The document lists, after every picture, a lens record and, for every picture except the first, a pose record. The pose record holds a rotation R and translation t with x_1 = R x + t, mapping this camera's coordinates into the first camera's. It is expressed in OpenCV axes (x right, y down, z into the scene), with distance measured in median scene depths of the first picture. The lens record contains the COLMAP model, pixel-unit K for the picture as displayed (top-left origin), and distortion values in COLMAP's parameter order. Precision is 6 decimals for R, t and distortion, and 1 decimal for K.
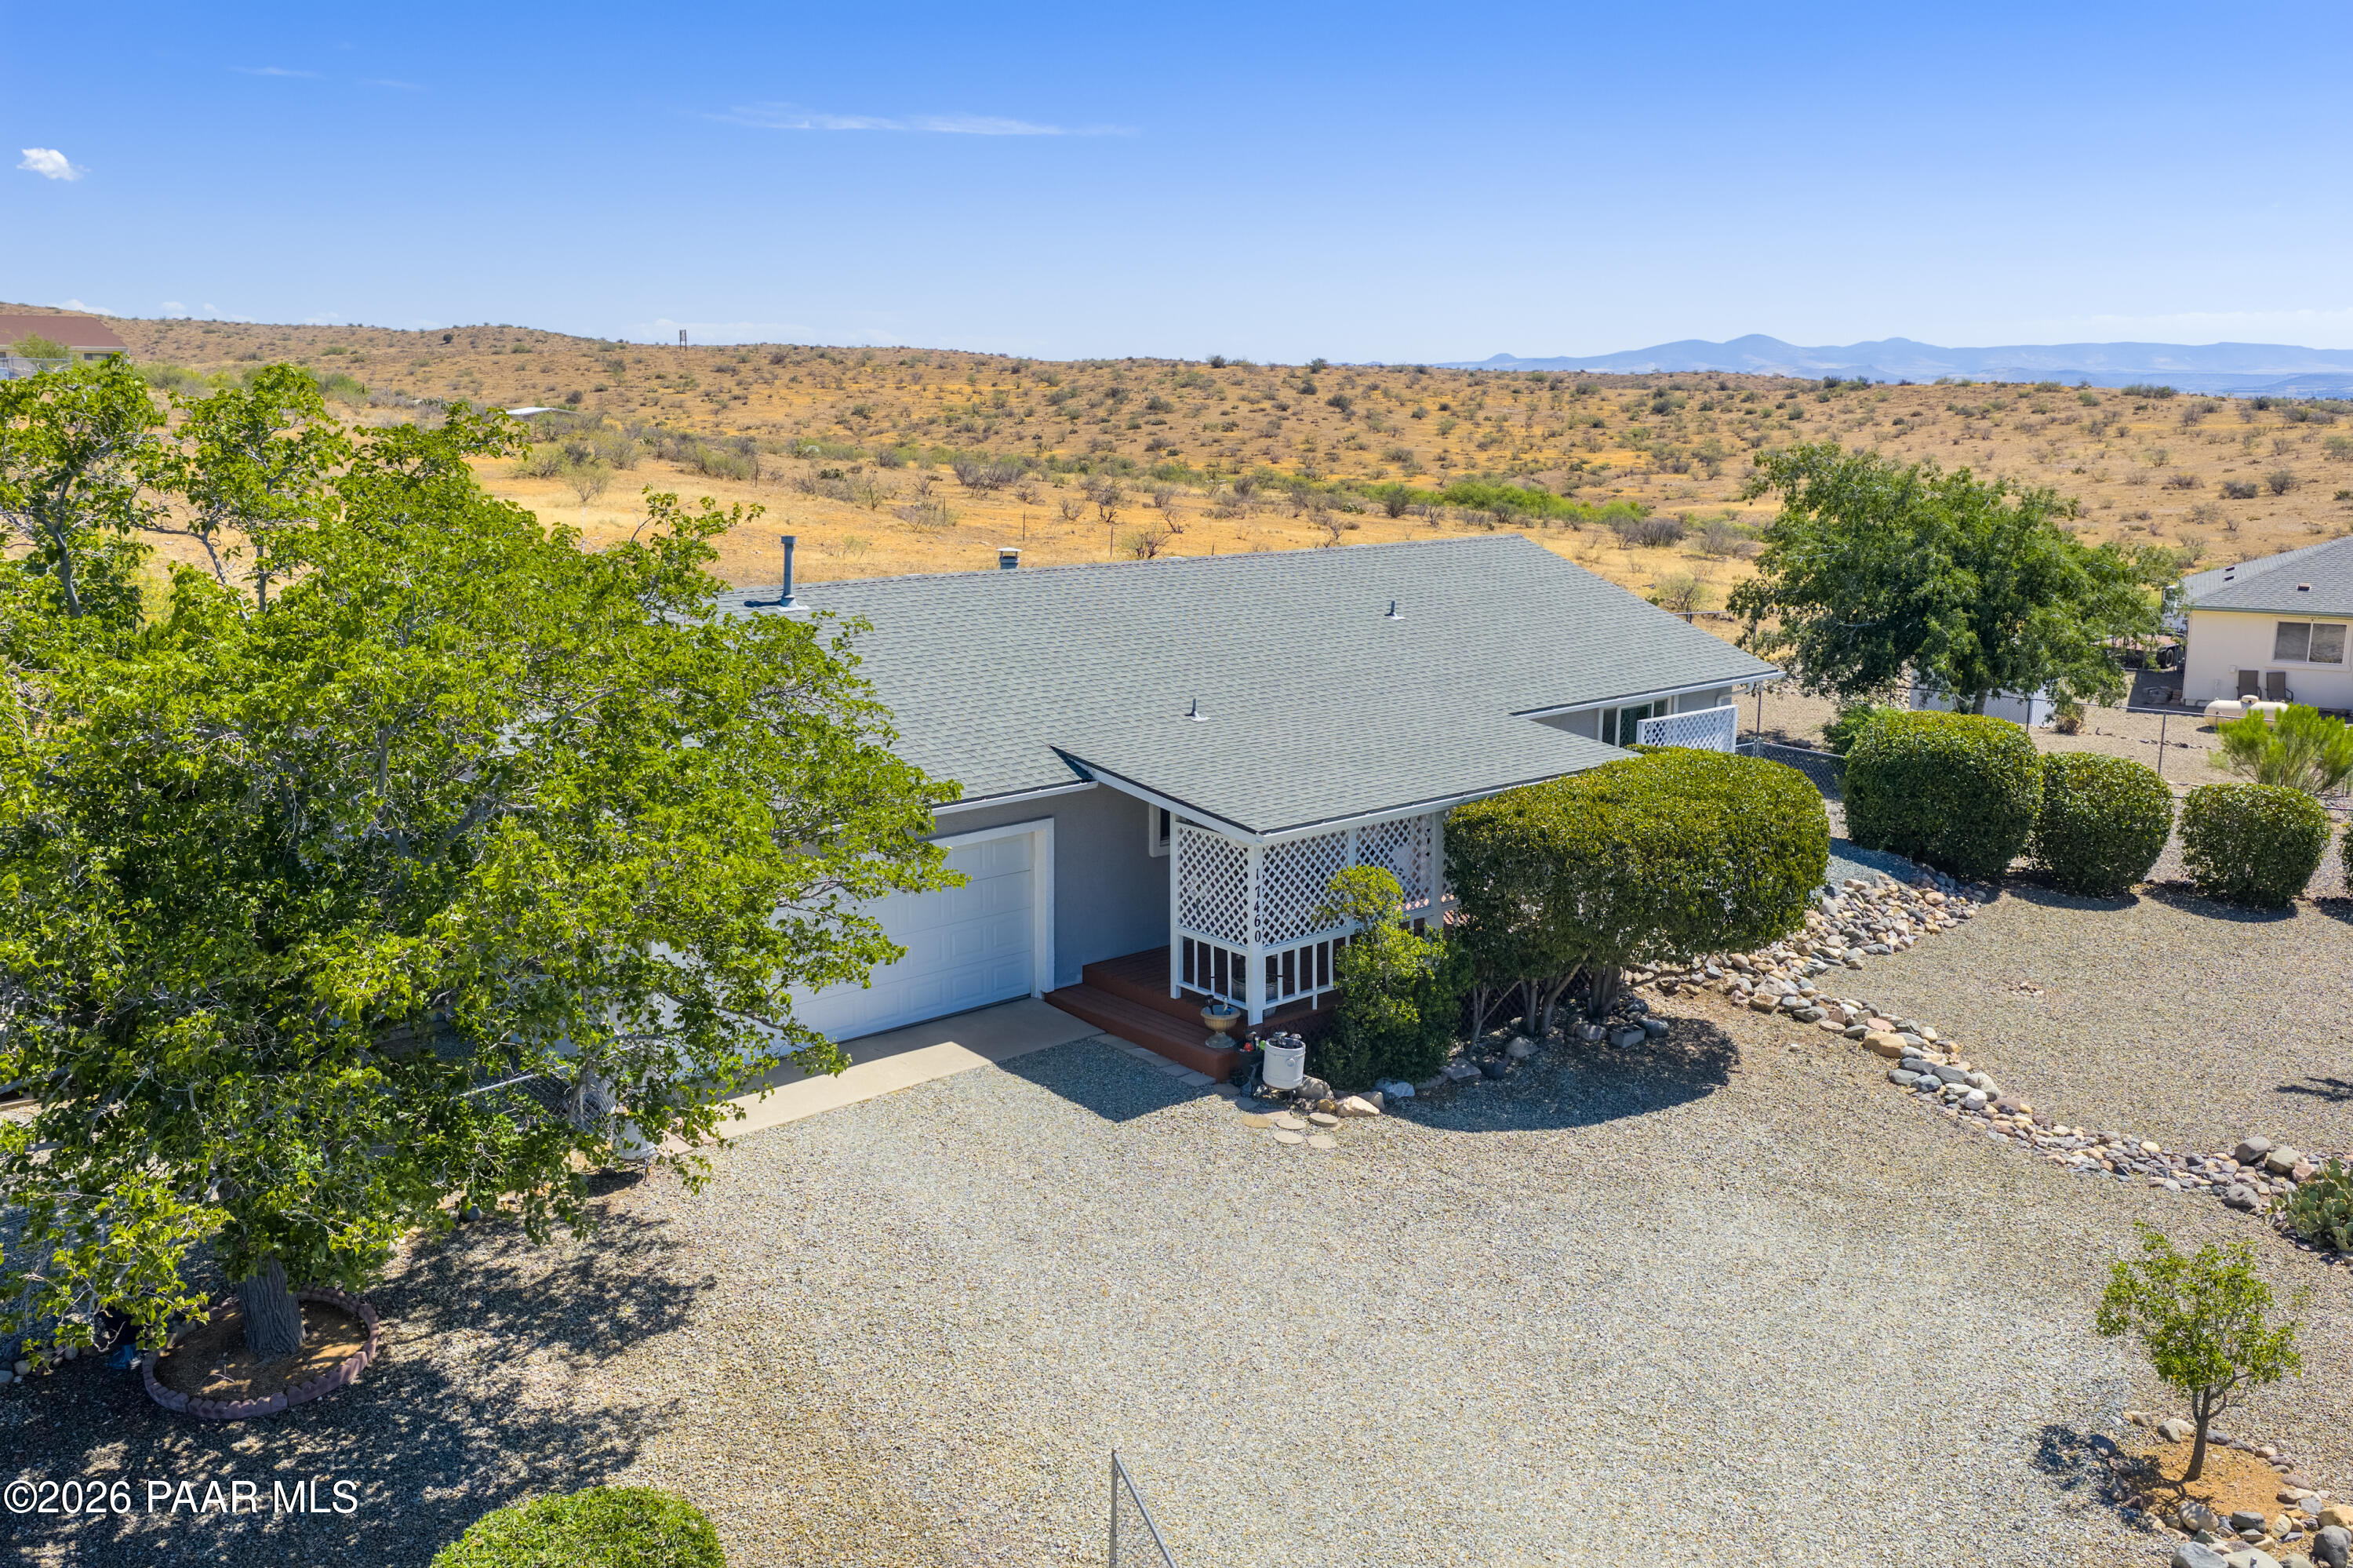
lens RADIAL K [[1951.2, 0, 1179.6], [0, 1951.2, 776.5], [0, 0, 1]] dist [0.022978, -0.047618]
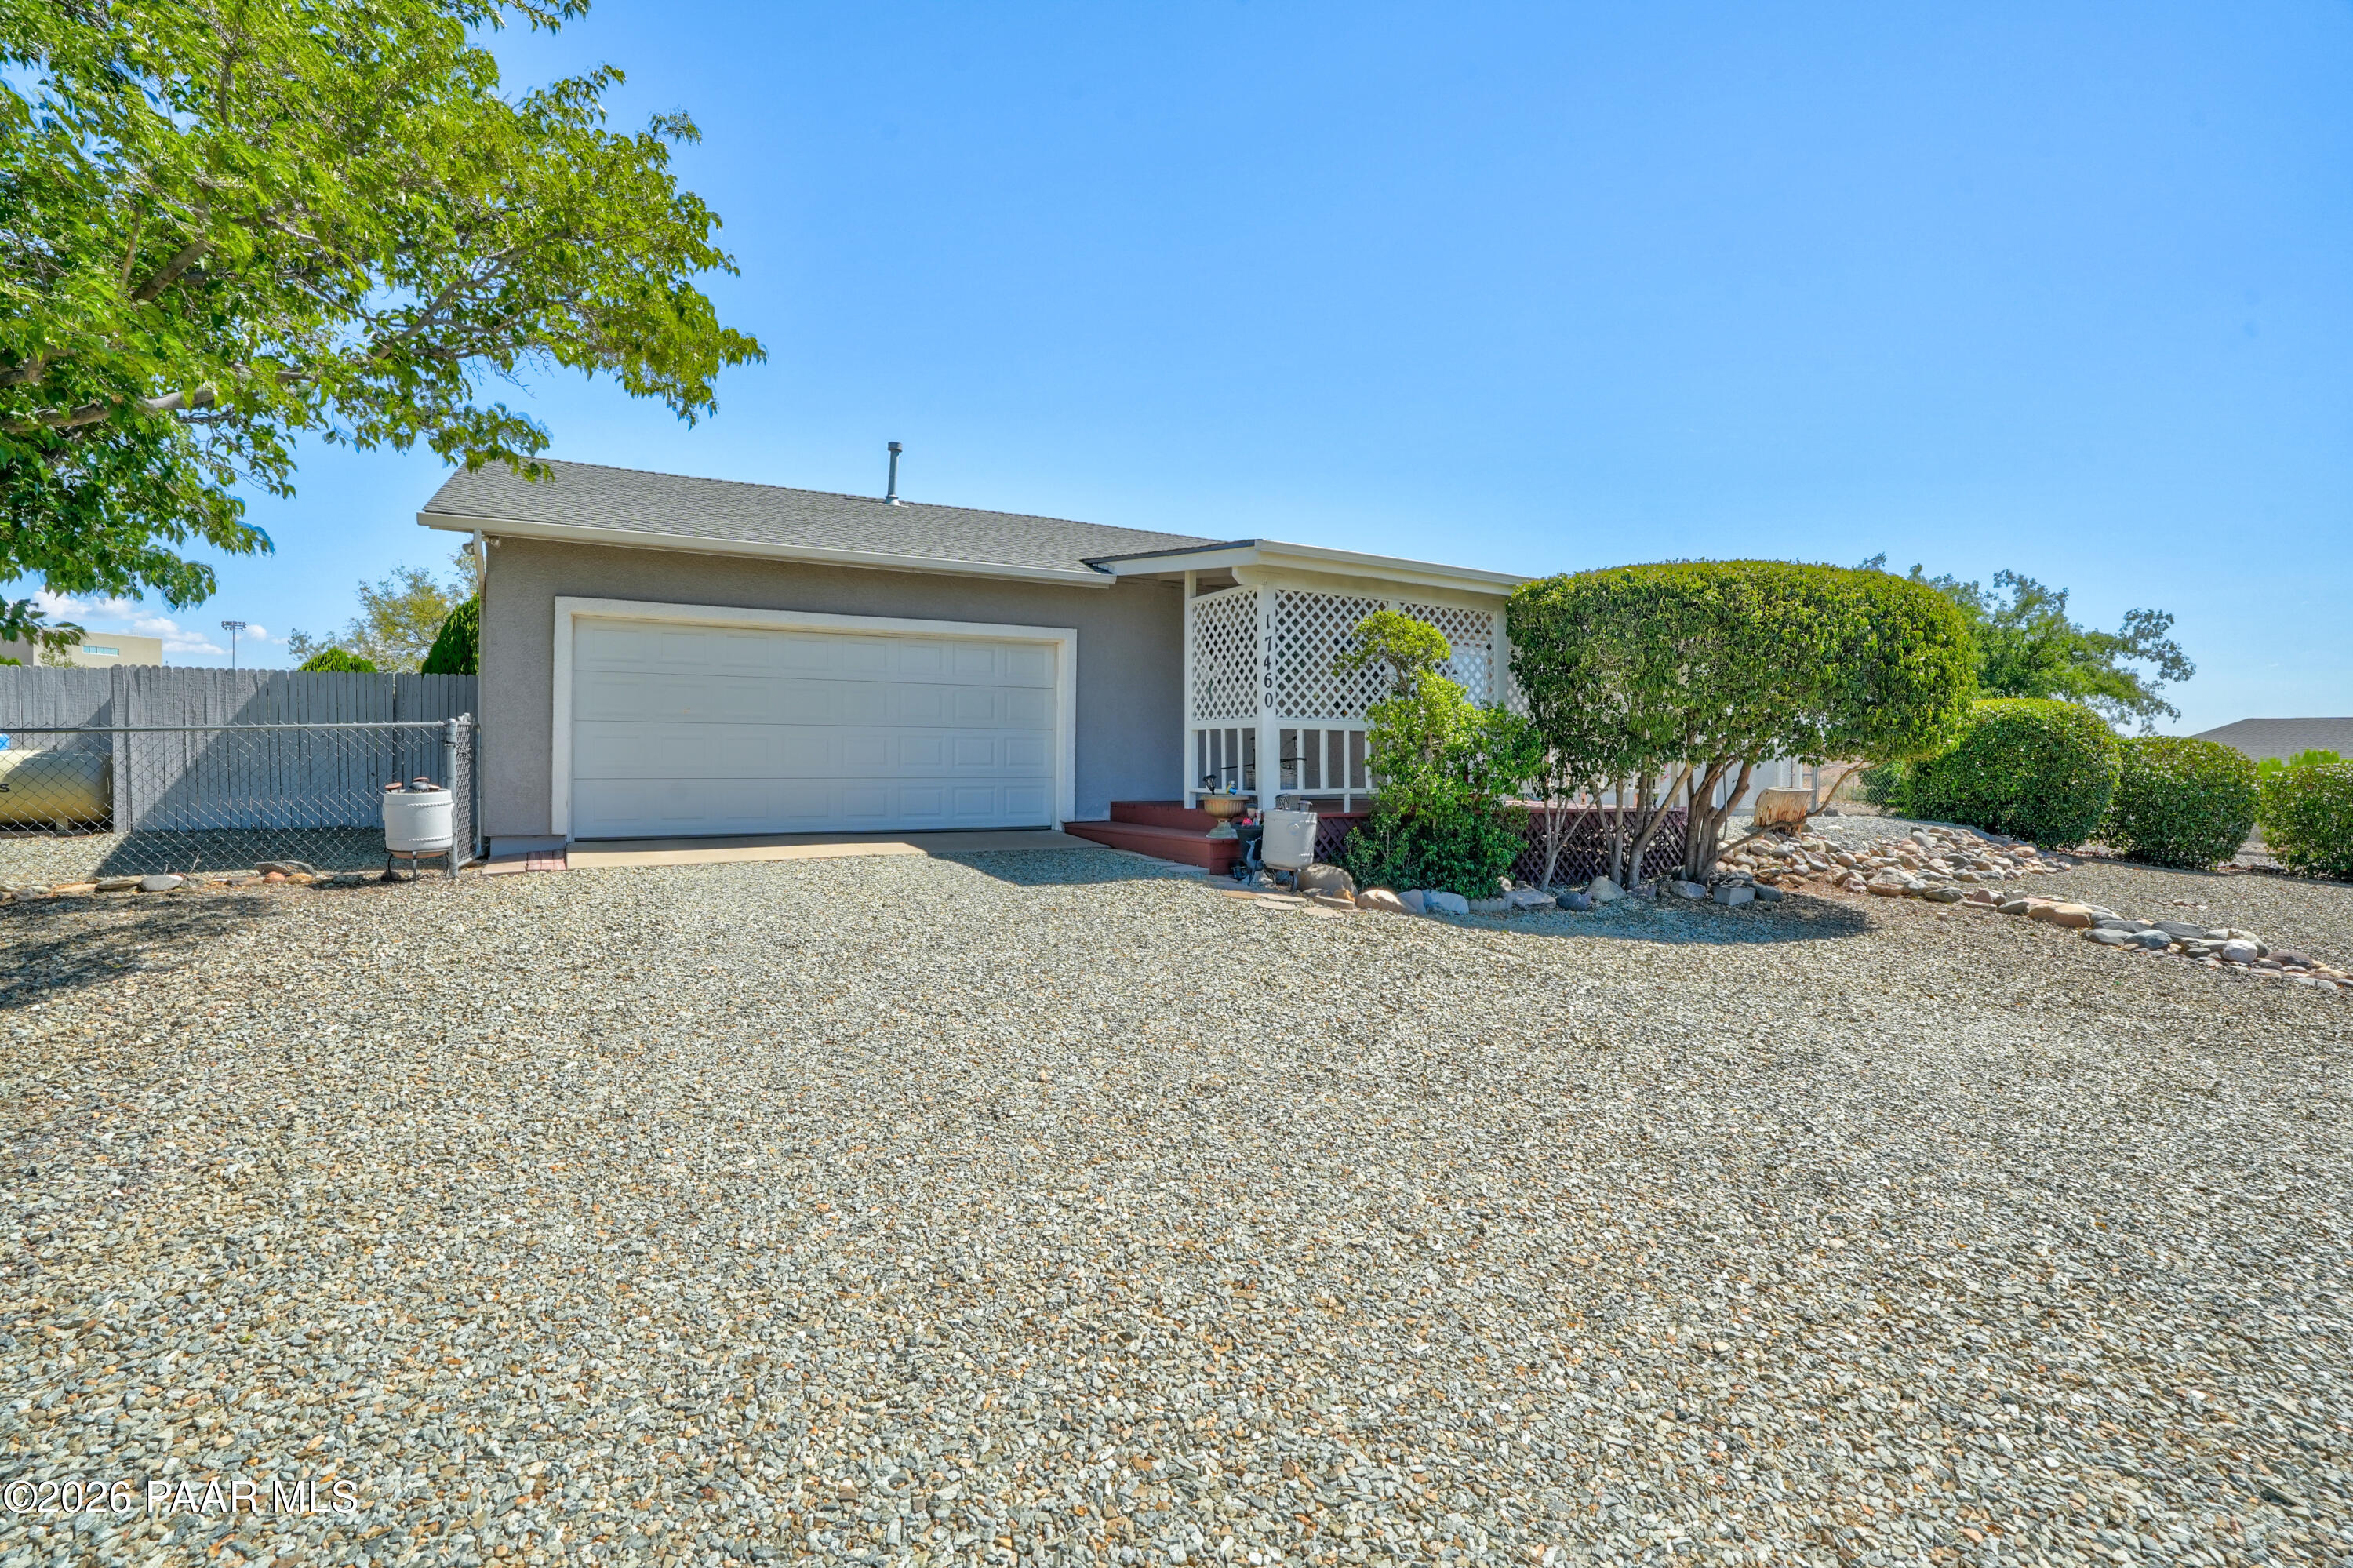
lens RADIAL K [[1136.7, 0, 1162.9], [0, 1136.7, 764.4], [0, 0, 1]] dist [-0.065677, 0.026195]
pose [[0.982101, 0.010039, -0.188086, 0.084920], [-0.041711, 0.985377, -0.165201, 0.186470], [0.183678, 0.170090, 0.968159, 0.526590]]
